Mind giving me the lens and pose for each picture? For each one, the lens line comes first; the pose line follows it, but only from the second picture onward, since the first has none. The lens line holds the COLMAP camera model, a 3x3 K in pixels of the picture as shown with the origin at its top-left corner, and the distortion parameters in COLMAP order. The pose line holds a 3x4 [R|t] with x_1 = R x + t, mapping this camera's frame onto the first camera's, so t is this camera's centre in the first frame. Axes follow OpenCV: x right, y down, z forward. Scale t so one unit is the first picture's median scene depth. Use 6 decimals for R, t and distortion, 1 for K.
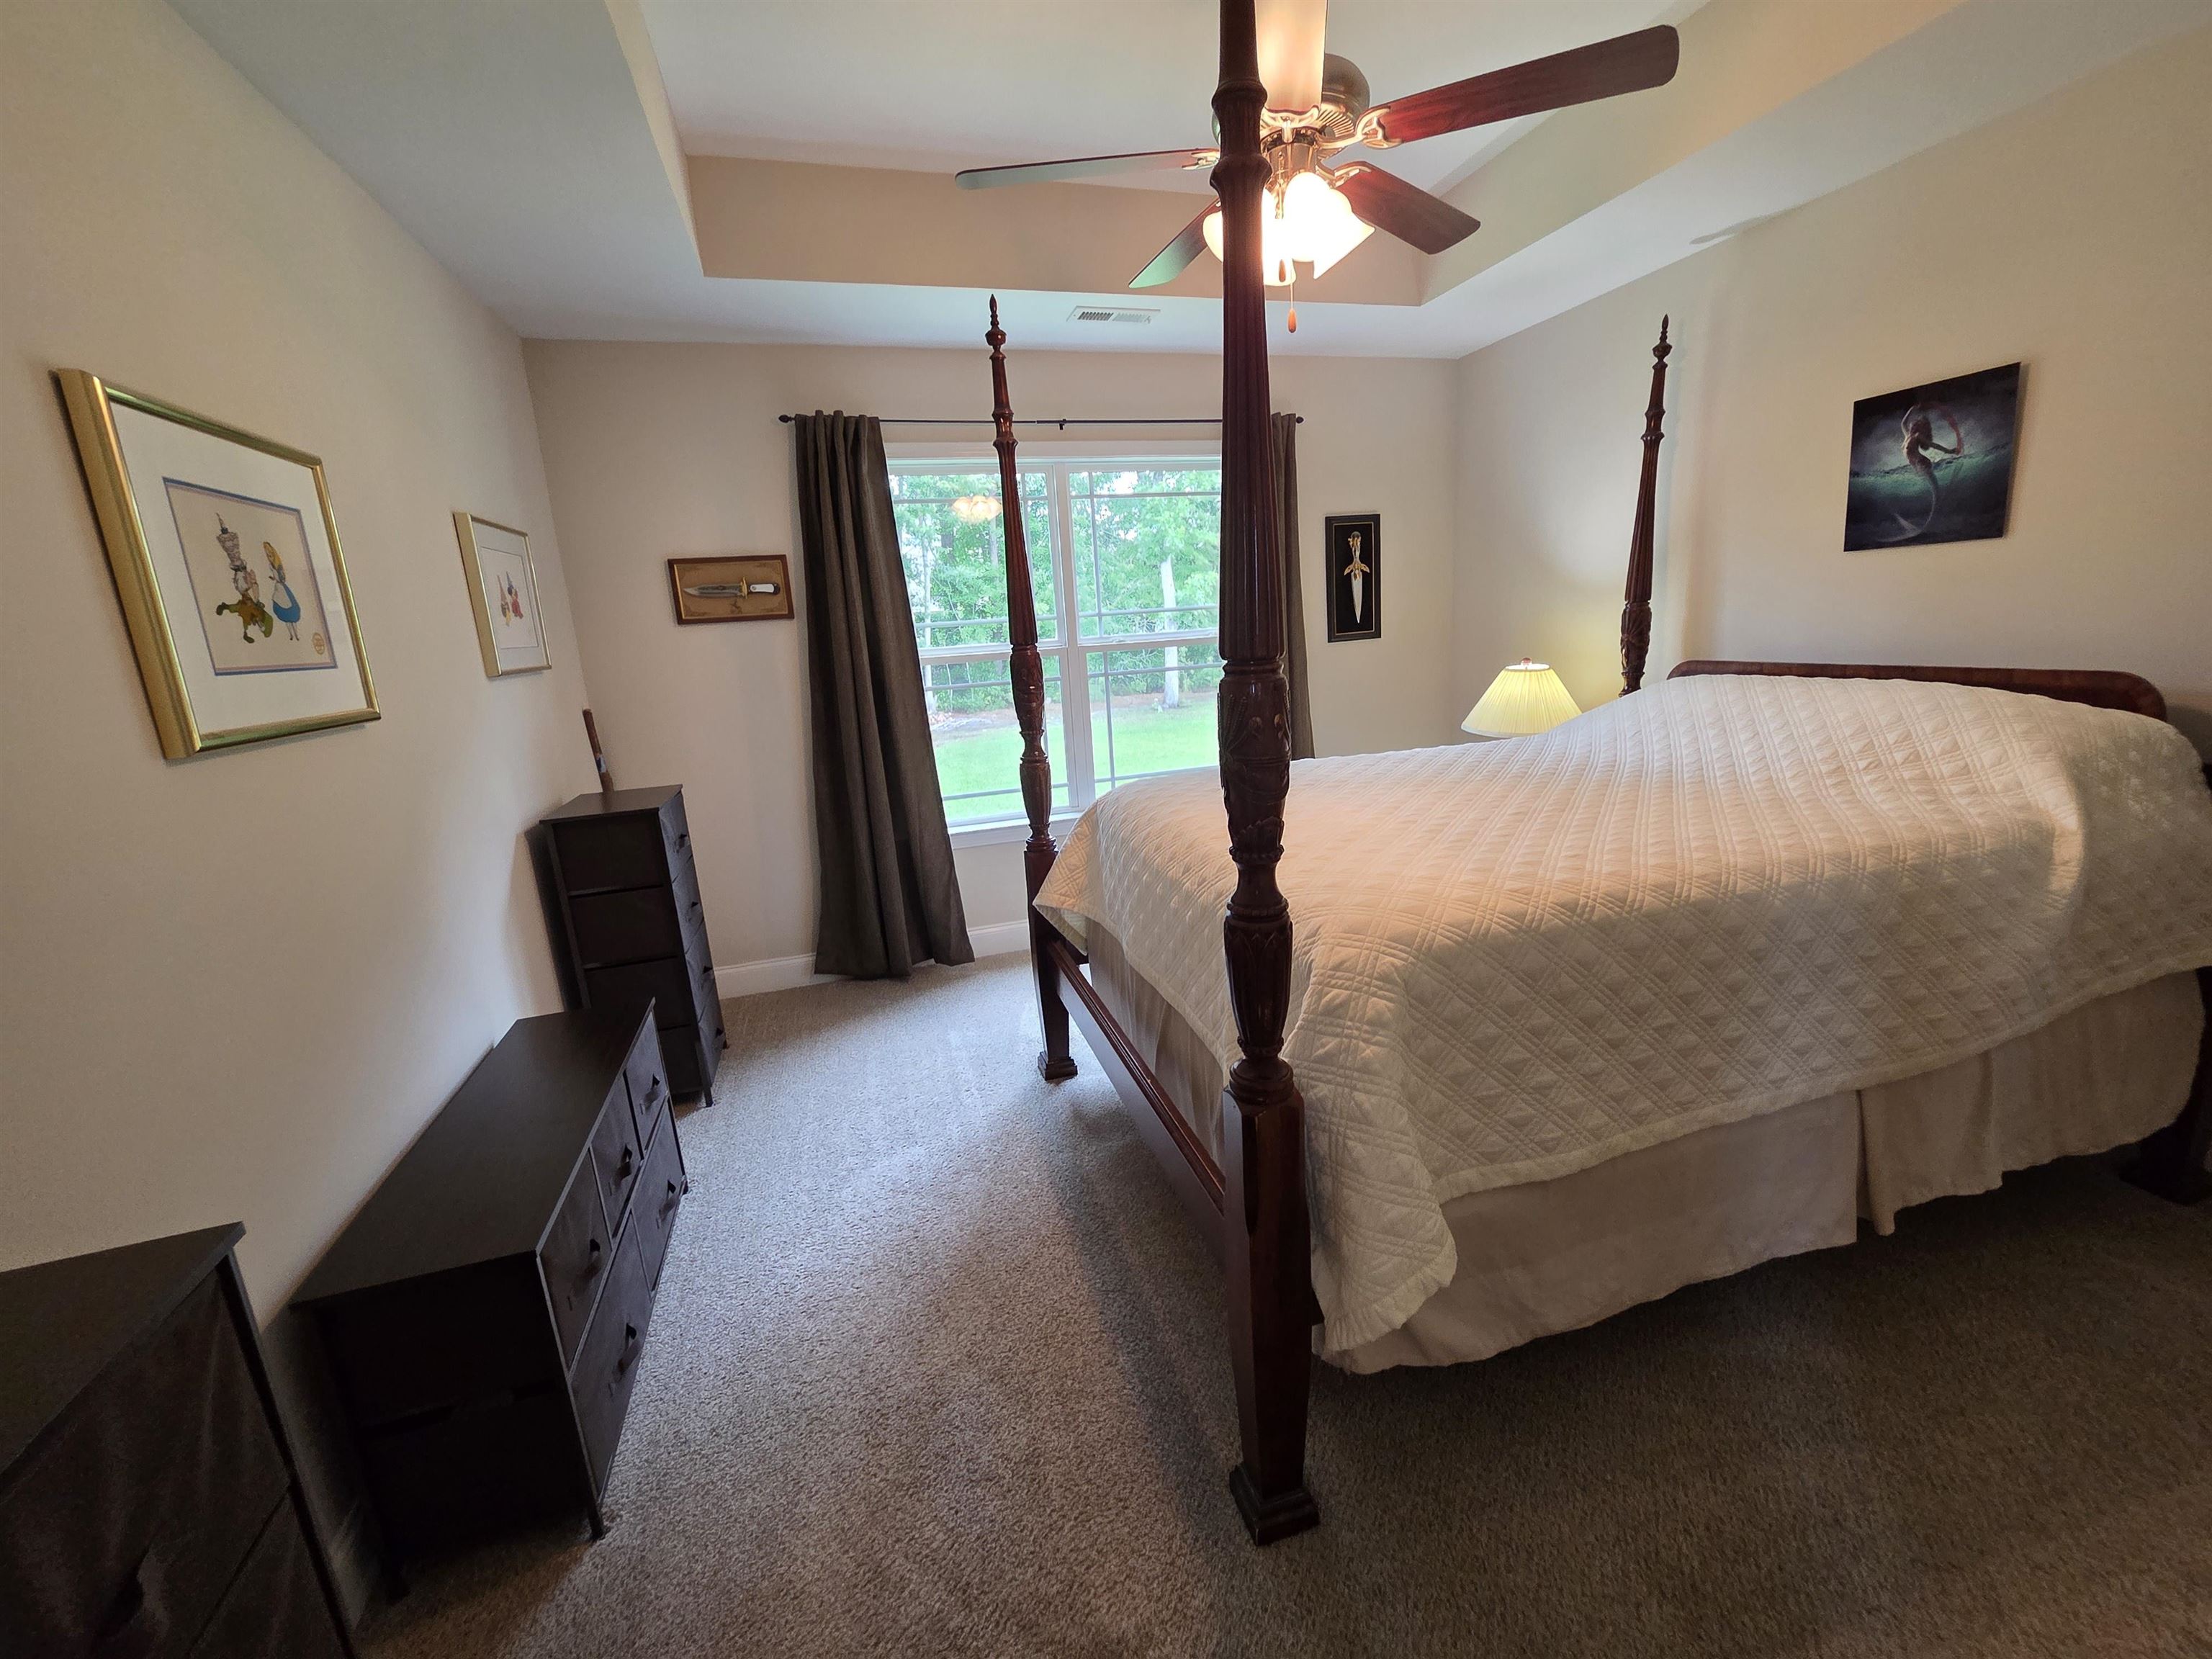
lens RADIAL K [[912.1, 0, 1107.4], [0, 912.1, 824.8], [0, 0, 1]] dist [0.002134, -0.000735]
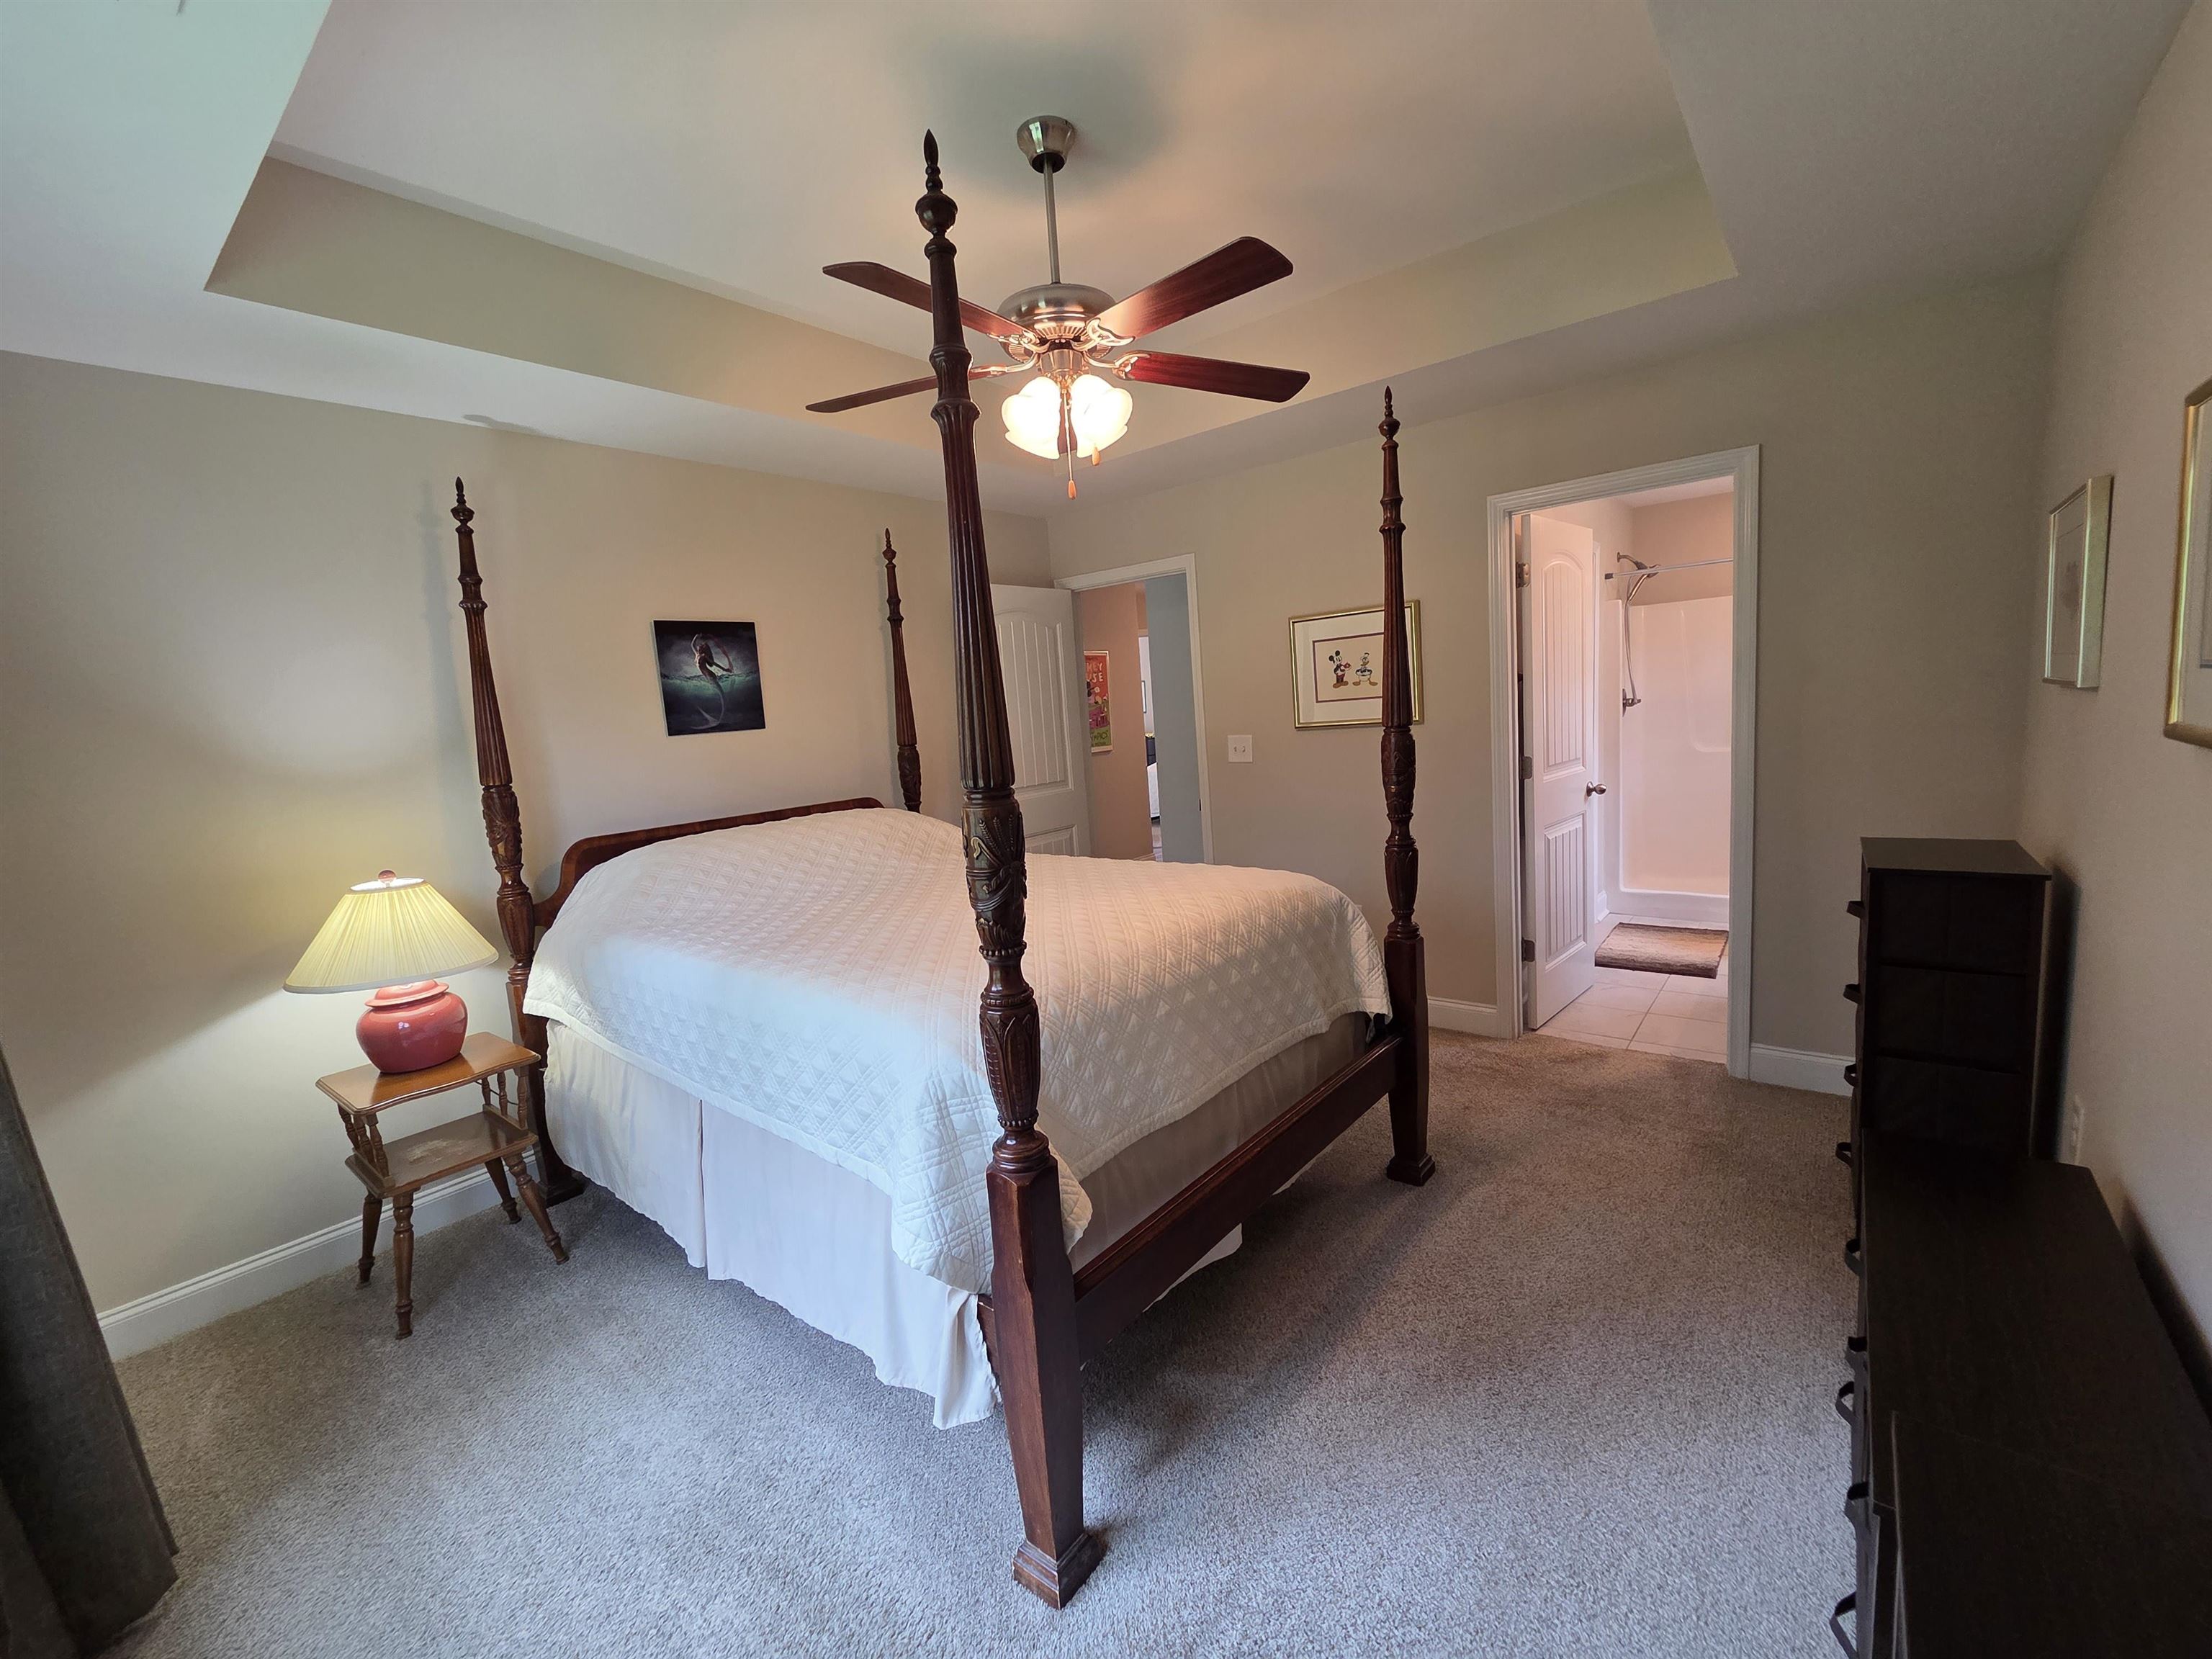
lens RADIAL K [[912.1, 0, 1113.9], [0, 912.1, 835.9], [0, 0, 1]] dist [0.002134, -0.000735]
pose [[-0.551212, -0.018215, 0.834166, -0.608519], [0.284514, 0.935738, 0.208439, -0.279261], [-0.784358, 0.352226, -0.510607, 1.303361]]
